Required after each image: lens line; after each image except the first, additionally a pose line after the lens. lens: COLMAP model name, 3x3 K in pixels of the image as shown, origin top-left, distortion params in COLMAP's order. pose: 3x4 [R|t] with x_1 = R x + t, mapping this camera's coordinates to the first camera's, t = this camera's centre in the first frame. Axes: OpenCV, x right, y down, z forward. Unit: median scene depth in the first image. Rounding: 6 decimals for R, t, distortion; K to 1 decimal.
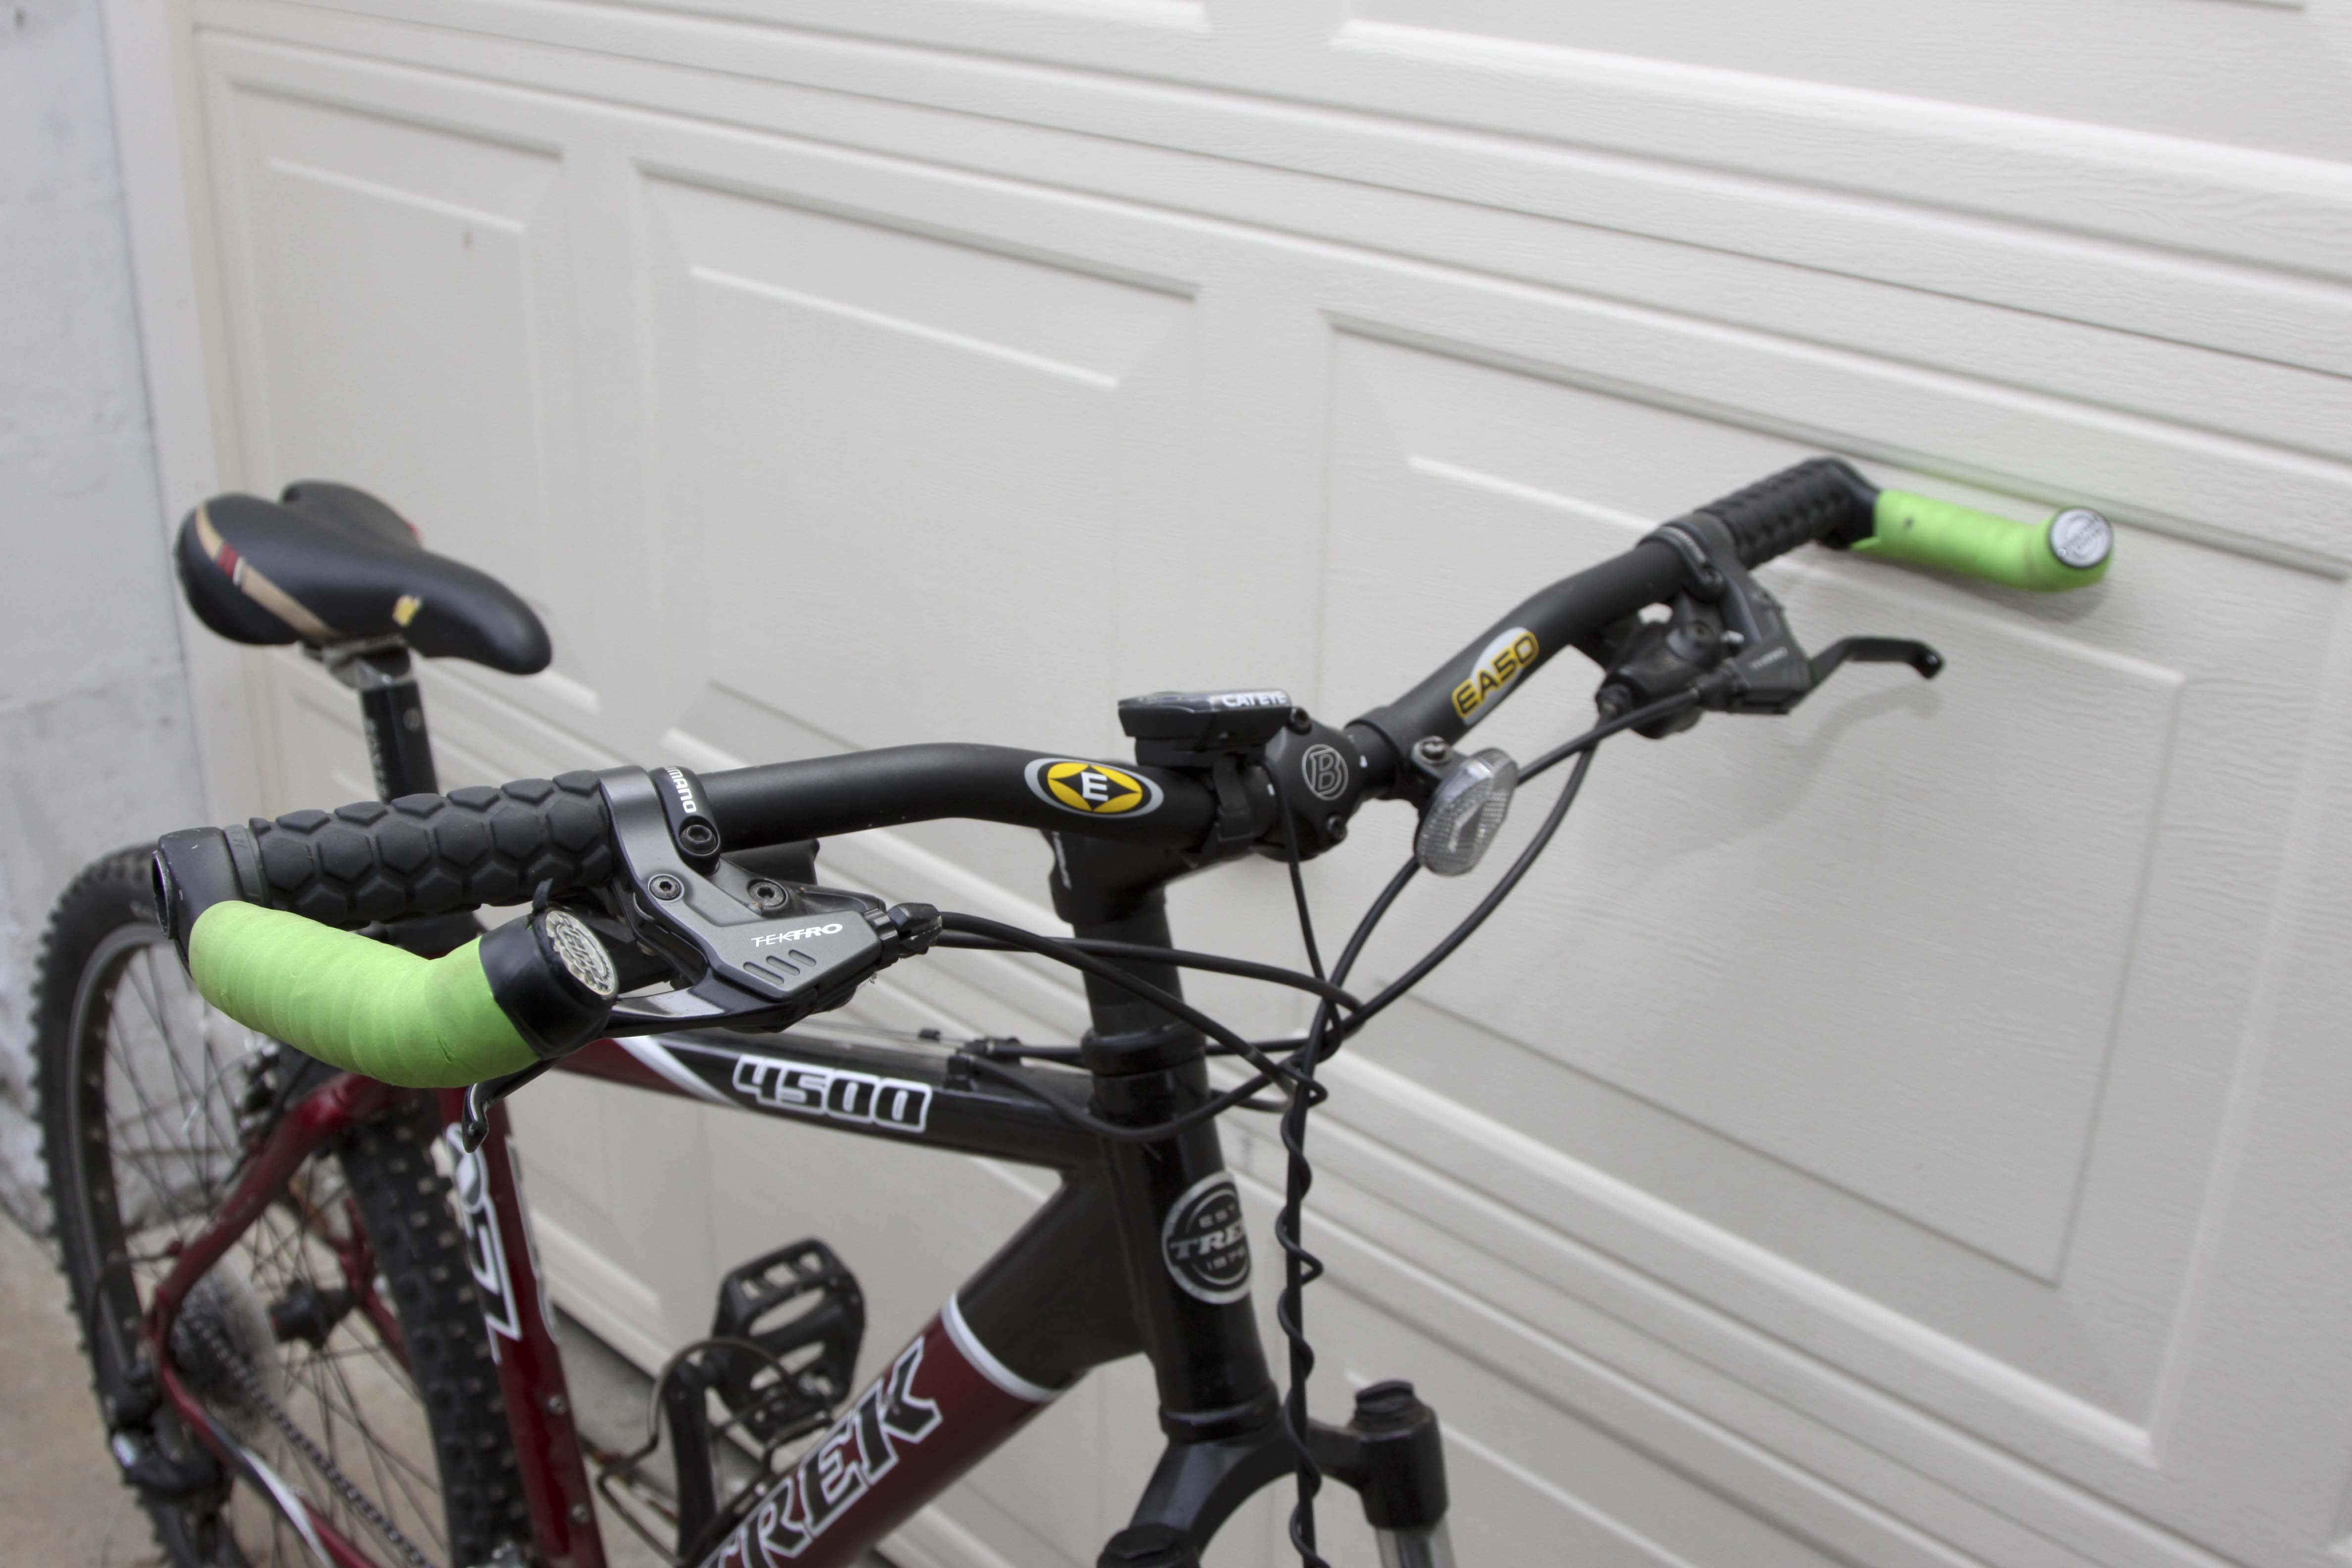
lens RADIAL K [[2694.5, 0, 1173.8], [0, 2694.5, 699.3], [0, 0, 1]] dist [-0.097010, 0.000000]
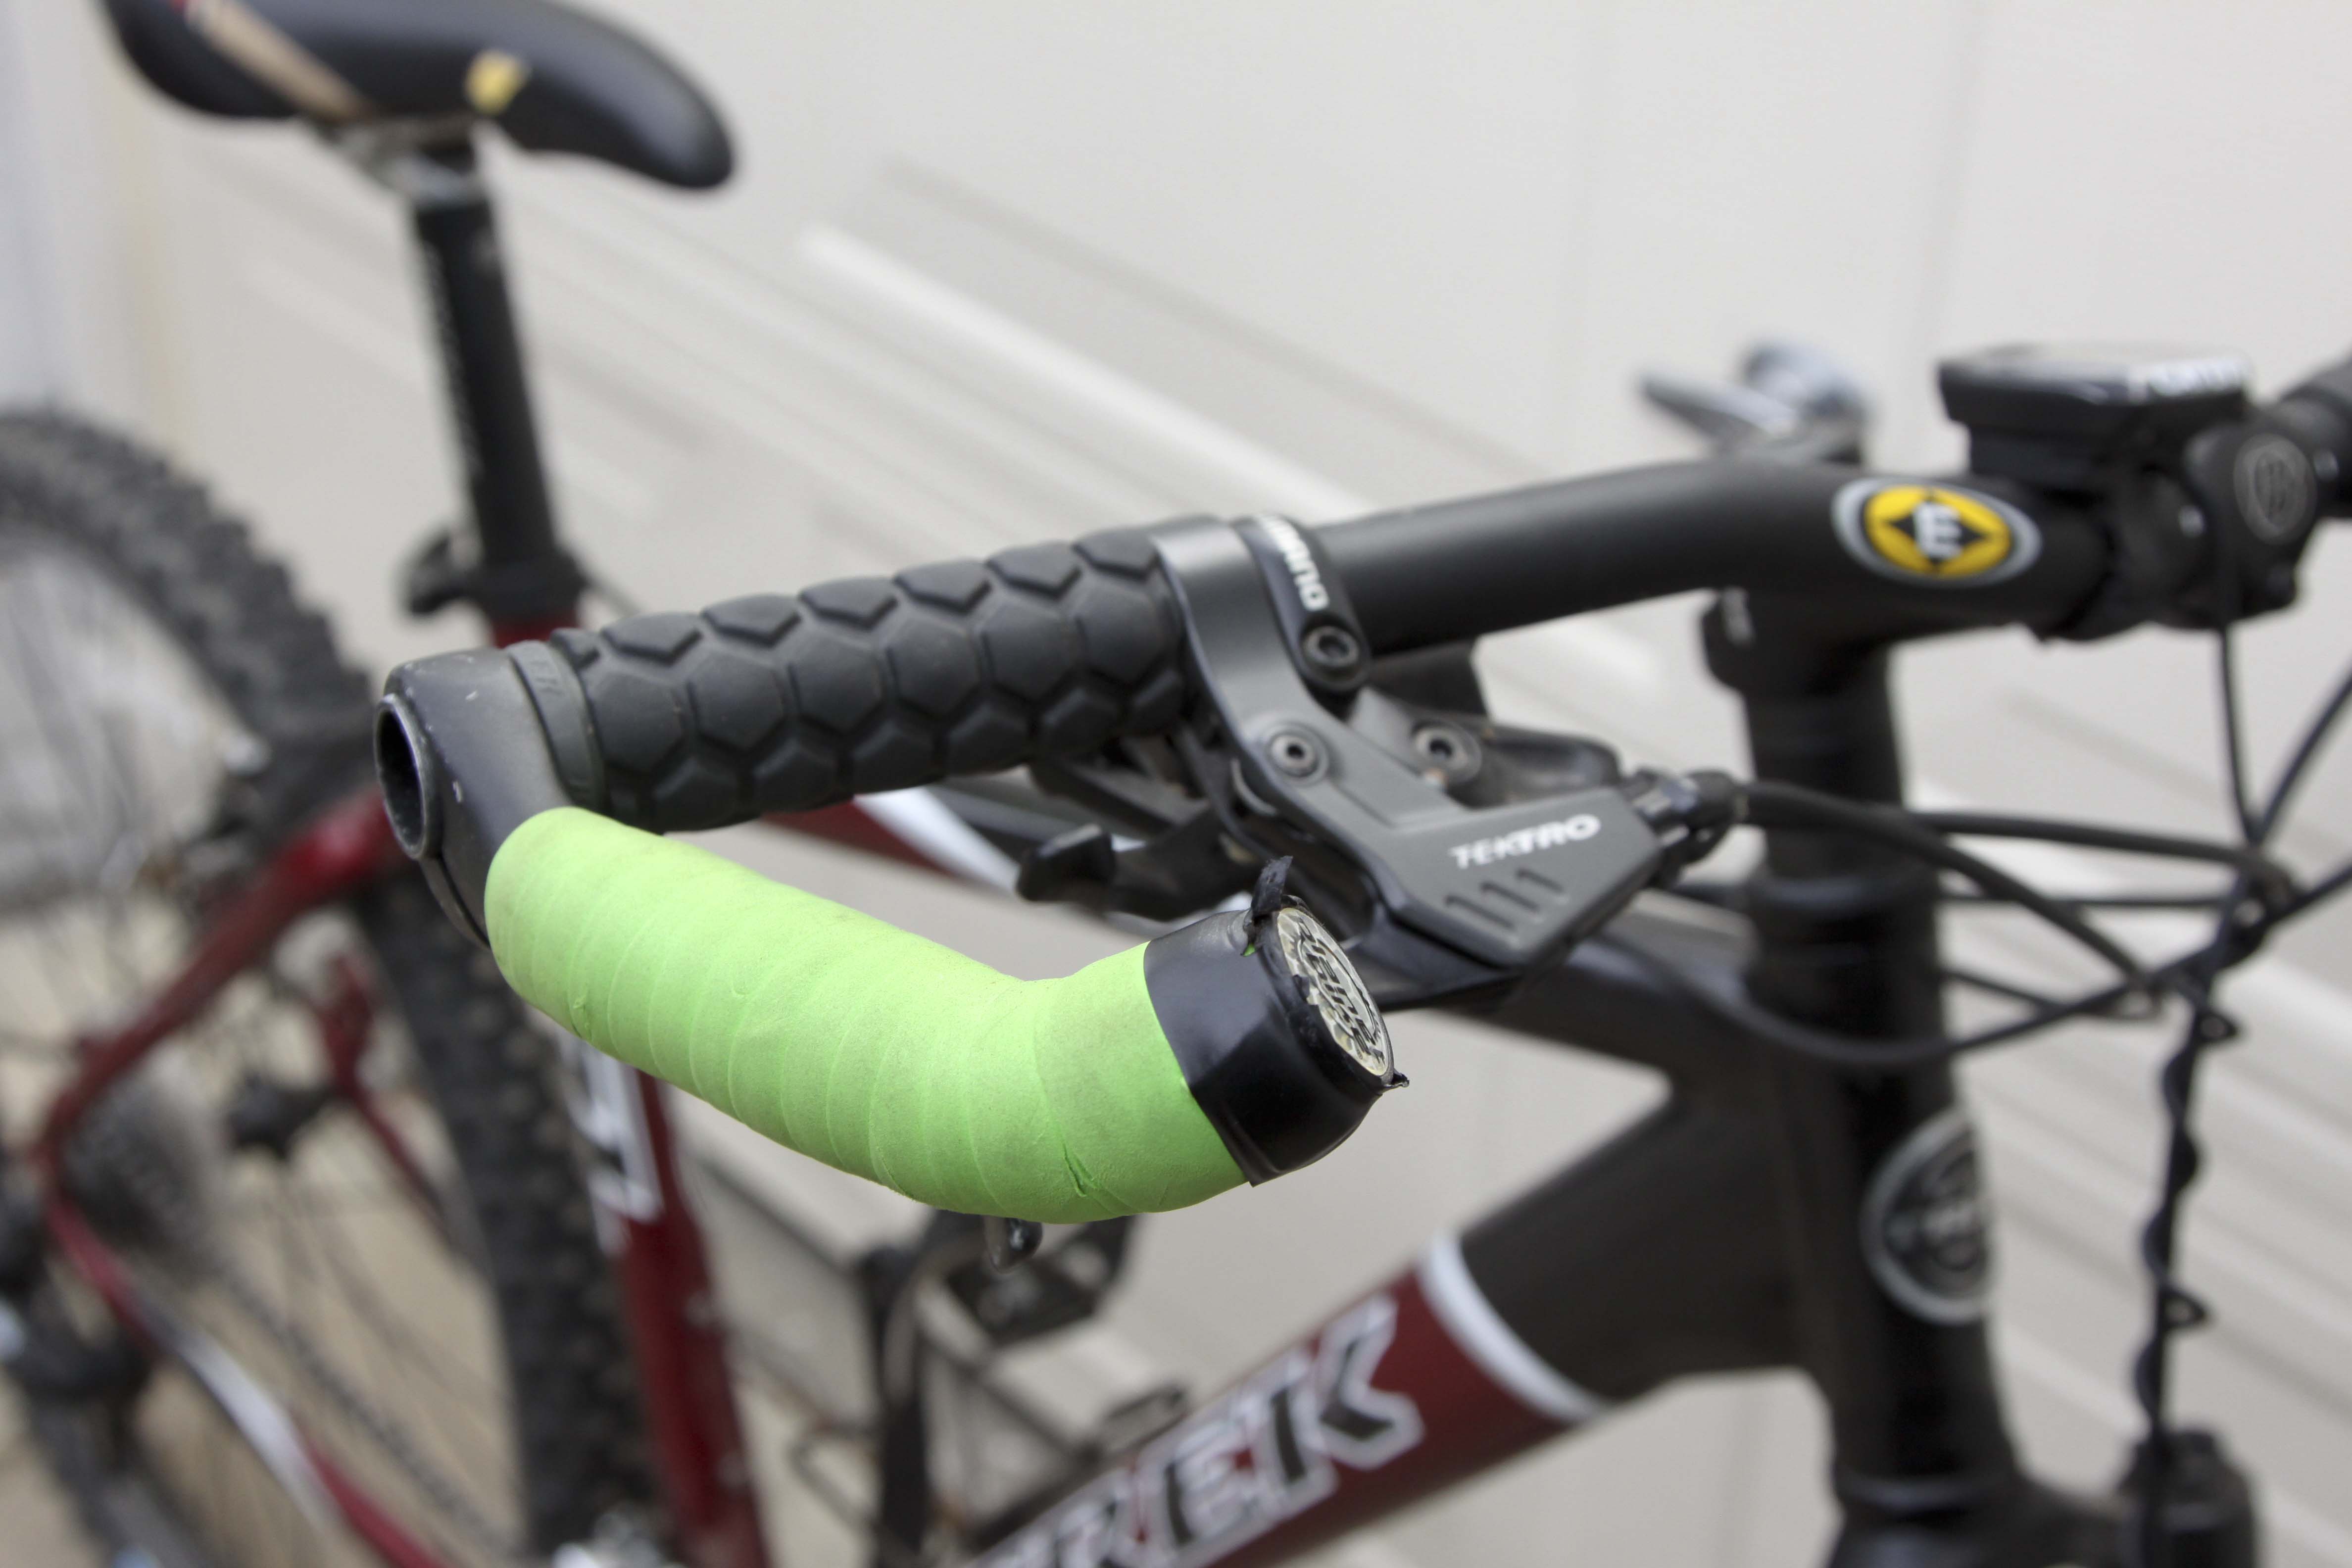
lens RADIAL K [[3765.3, 0, 1199.3], [0, 3765.3, 705.4], [0, 0, 1]] dist [-0.003923, 0.000000]
pose [[0.999557, 0.024822, -0.016439, -0.156940], [-0.021811, 0.986358, 0.163165, -0.052665], [0.020264, -0.162734, 0.986462, 0.188925]]
